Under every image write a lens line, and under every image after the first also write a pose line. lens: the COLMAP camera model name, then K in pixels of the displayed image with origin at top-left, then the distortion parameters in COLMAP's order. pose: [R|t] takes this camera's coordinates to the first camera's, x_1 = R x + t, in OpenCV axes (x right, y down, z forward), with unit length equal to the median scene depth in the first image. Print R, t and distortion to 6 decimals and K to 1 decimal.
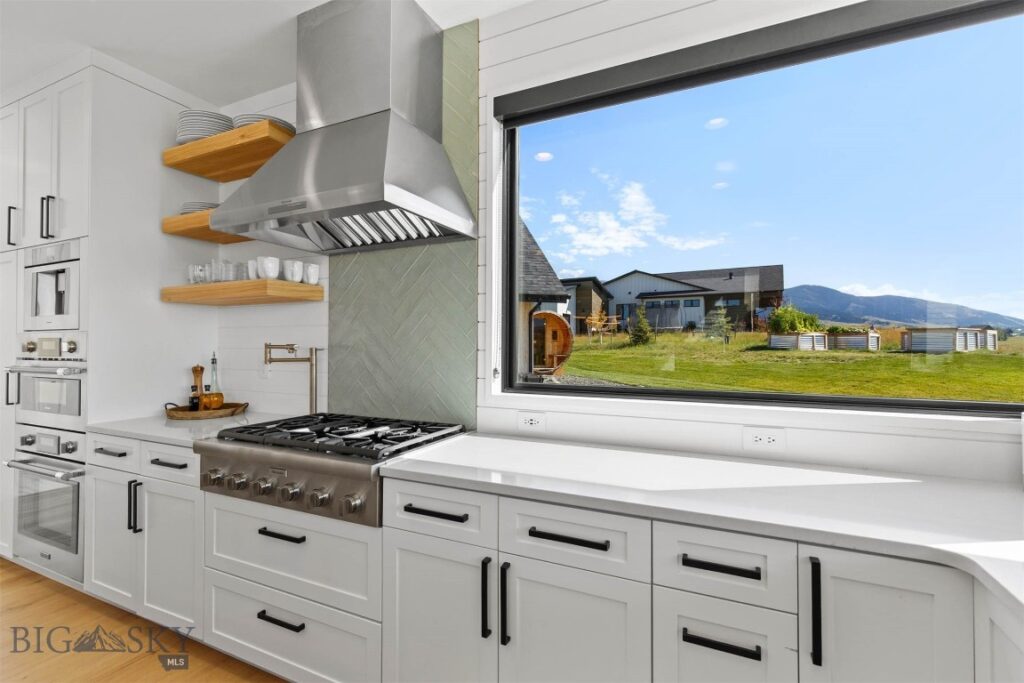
lens RADIAL K [[461.8, 0, 514.7], [0, 461.8, 338.9], [0, 0, 1]] dist [0.002029, -0.000522]
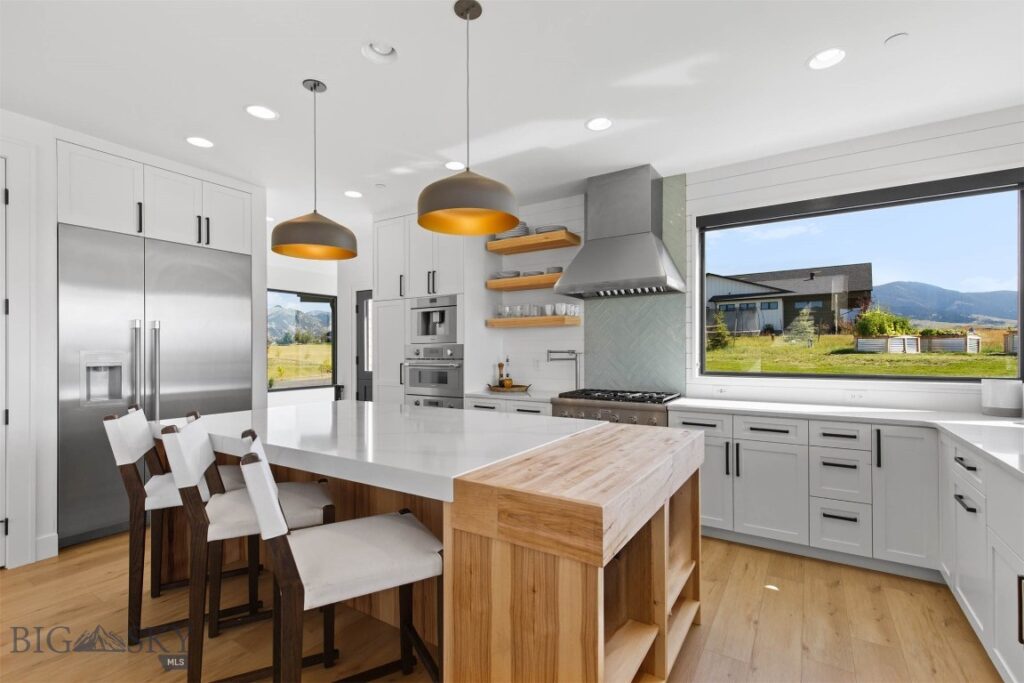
lens RADIAL K [[461.8, 0, 511.1], [0, 461.8, 349.0], [0, 0, 1]] dist [0.002029, -0.000522]
pose [[0.990649, -0.005226, -0.136336, -0.059071], [0.006861, 0.999910, 0.011525, -0.002065], [0.136264, -0.012353, 0.990596, -0.104922]]
